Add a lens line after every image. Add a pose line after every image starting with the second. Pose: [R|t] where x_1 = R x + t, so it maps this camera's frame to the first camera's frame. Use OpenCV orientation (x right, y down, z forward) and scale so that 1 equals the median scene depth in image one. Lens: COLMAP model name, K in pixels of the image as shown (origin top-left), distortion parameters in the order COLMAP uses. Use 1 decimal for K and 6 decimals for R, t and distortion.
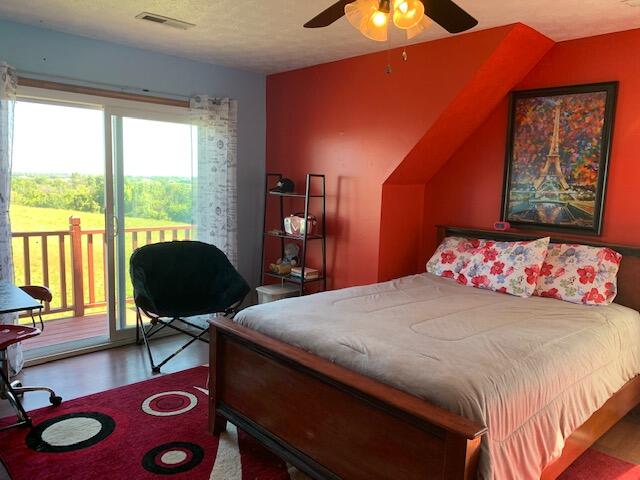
lens RADIAL K [[484.1, 0, 320.1], [0, 484.1, 240.2], [0, 0, 1]] dist [0.033834, -0.040499]
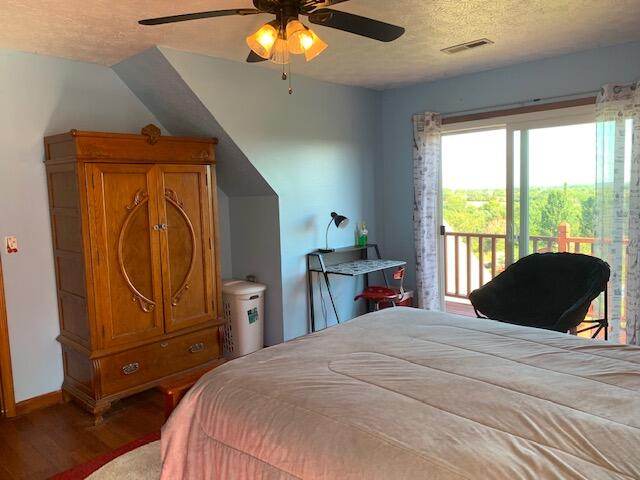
lens RADIAL K [[484.1, 0, 320.0], [0, 484.1, 238.5], [0, 0, 1]] dist [0.033834, -0.040499]
pose [[0.049987, 0.068163, -0.996421, 0.639072], [-0.087601, 0.994123, 0.063611, -0.047663], [0.994901, 0.084107, 0.055664, 0.517128]]
